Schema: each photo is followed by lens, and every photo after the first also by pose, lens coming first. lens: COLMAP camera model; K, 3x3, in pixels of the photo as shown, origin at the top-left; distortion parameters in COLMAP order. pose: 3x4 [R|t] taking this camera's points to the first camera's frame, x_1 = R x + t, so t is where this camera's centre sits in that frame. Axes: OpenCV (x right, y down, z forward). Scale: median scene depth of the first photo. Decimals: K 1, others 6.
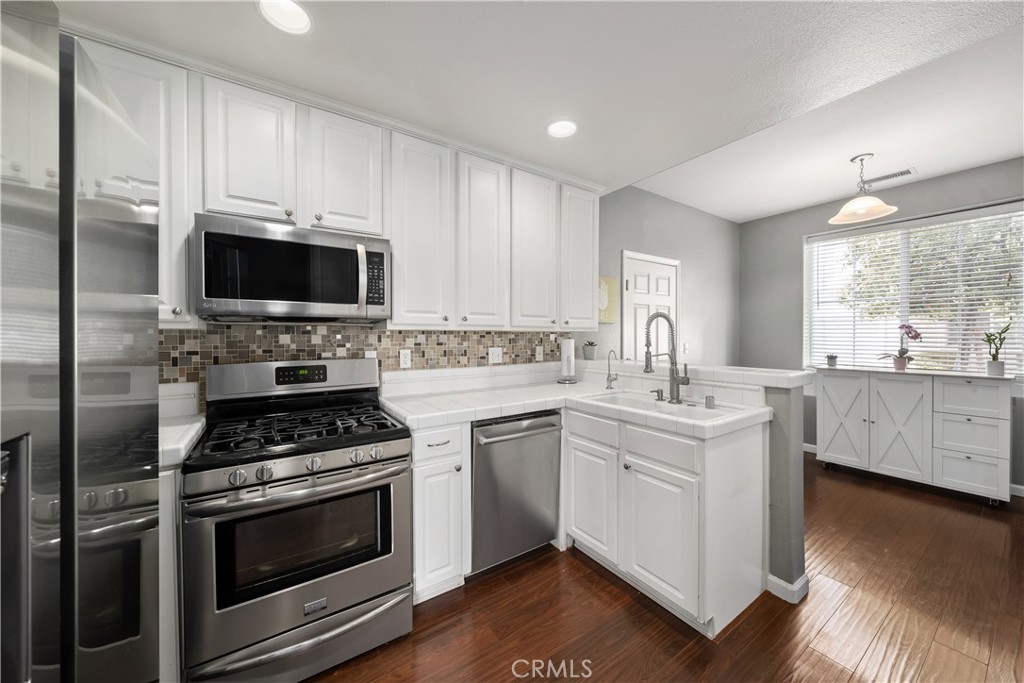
lens RADIAL K [[364.5, 0, 511.3], [0, 364.5, 338.5], [0, 0, 1]] dist [-0.001154, -0.000071]
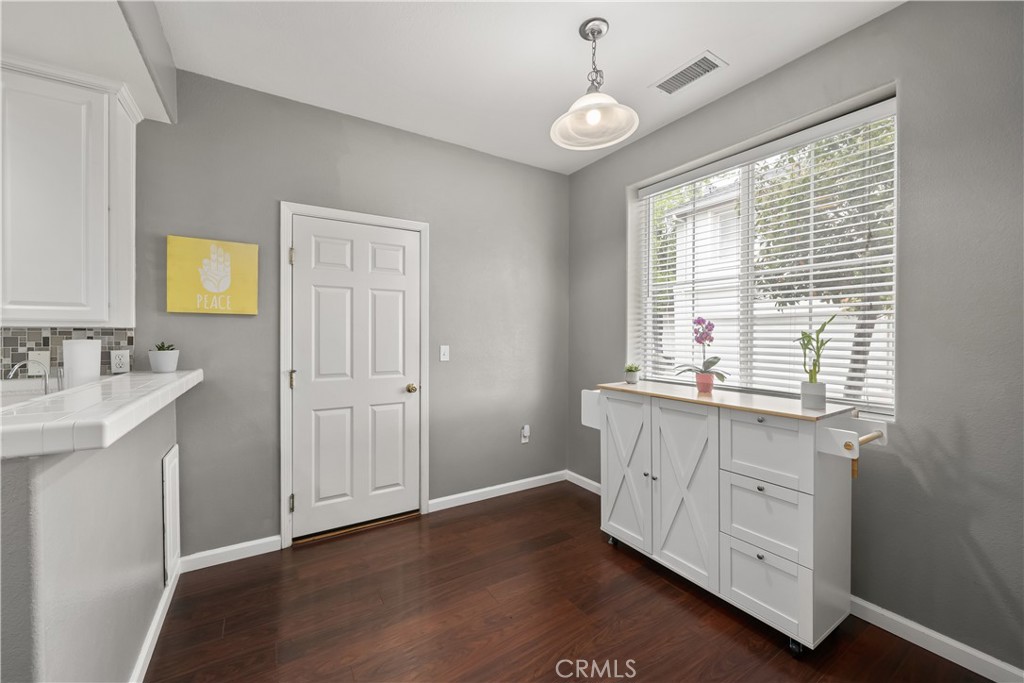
lens RADIAL K [[397.3, 0, 507.8], [0, 397.3, 335.8], [0, 0, 1]] dist [-0.000651, -0.000036]
pose [[0.999147, 0.003659, -0.041142, 1.021058], [-0.003794, 0.999988, -0.003221, -0.005496], [0.041130, 0.003374, 0.999148, 0.434633]]
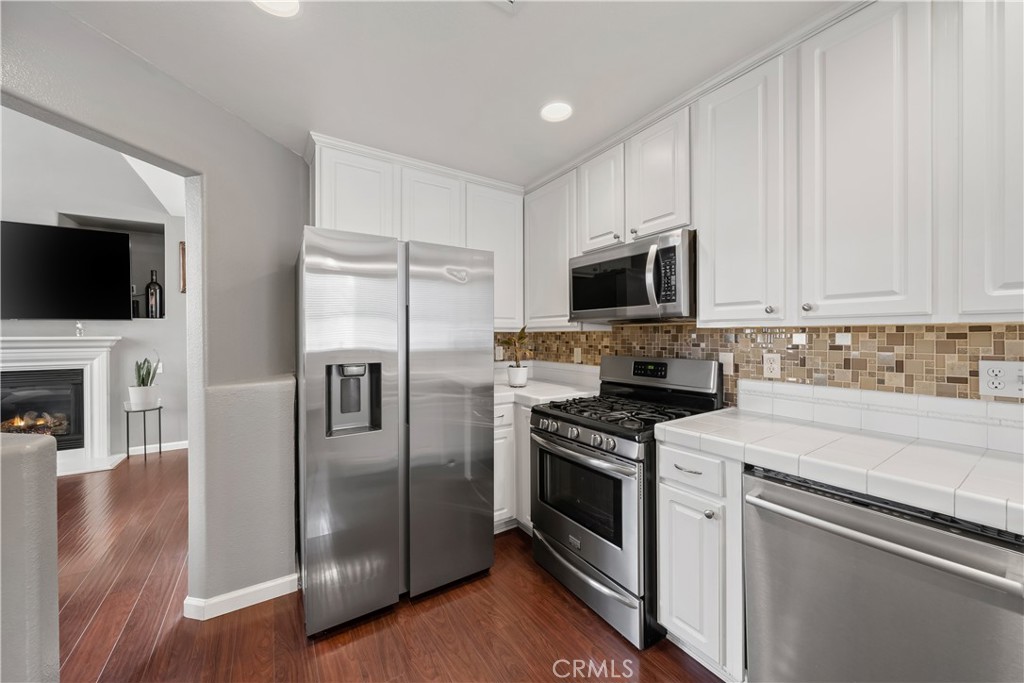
lens RADIAL K [[375.6, 0, 508.1], [0, 375.6, 336.8], [0, 0, 1]] dist [0.000043, -0.000008]
pose [[-0.019664, 0.005246, -0.999793, 0.448048], [-0.004394, 0.999976, 0.005334, -0.004914], [0.999797, 0.004498, -0.019641, 0.434082]]
